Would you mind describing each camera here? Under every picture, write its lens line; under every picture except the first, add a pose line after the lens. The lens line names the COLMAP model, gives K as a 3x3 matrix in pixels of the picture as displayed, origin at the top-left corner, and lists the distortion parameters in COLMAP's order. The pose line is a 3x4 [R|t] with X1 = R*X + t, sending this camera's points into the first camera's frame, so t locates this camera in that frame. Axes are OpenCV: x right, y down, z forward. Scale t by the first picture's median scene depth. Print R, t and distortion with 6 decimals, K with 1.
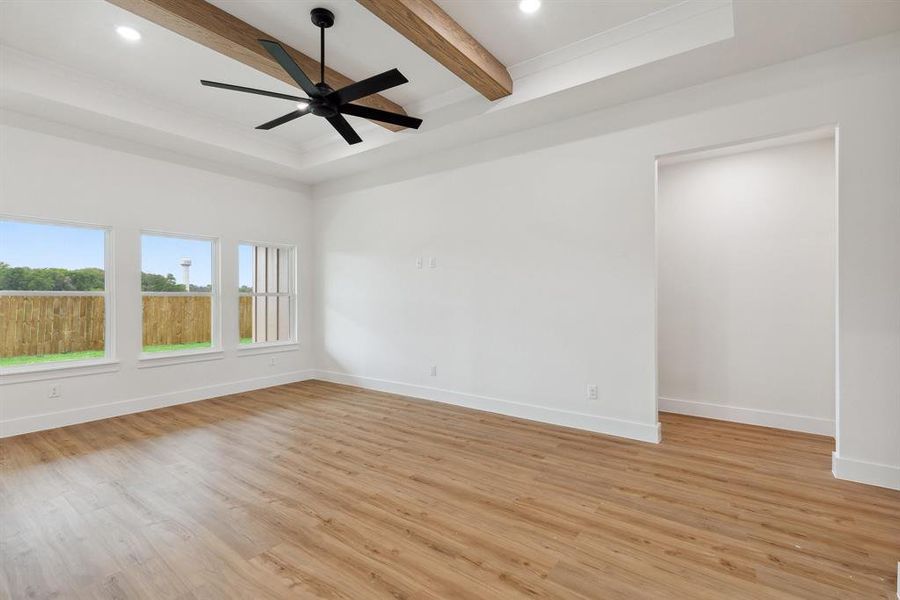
lens RADIAL K [[406.9, 0, 451.3], [0, 406.9, 294.0], [0, 0, 1]] dist [0.006904, 0.000282]
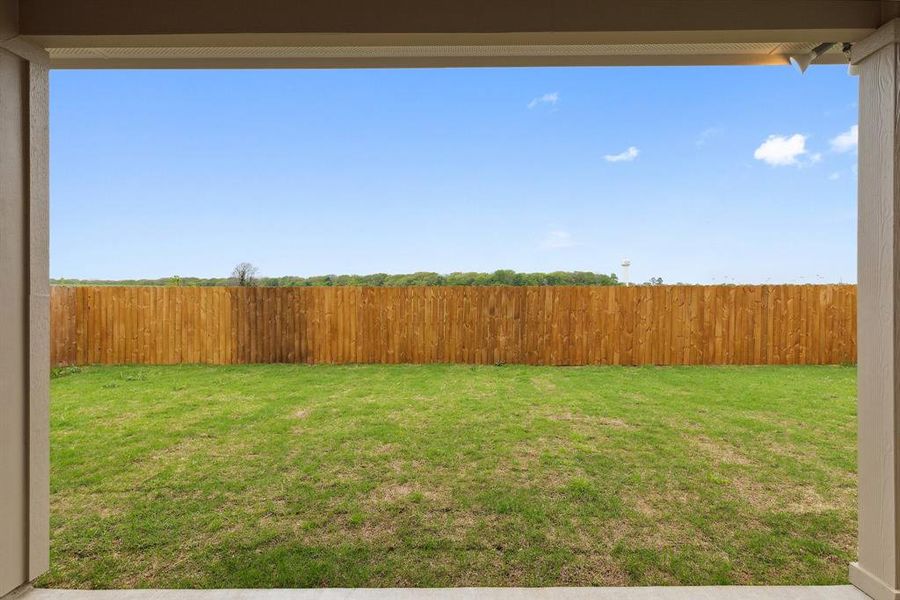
lens RADIAL K [[406.9, 0, 450.2], [0, 406.9, 297.7], [0, 0, 1]] dist [0.006904, 0.000282]
pose [[0.553637, 0.006743, -0.832731, -0.342842], [0.006984, 0.999894, 0.012740, 0.004721], [0.832729, -0.012869, 0.553532, 0.484537]]
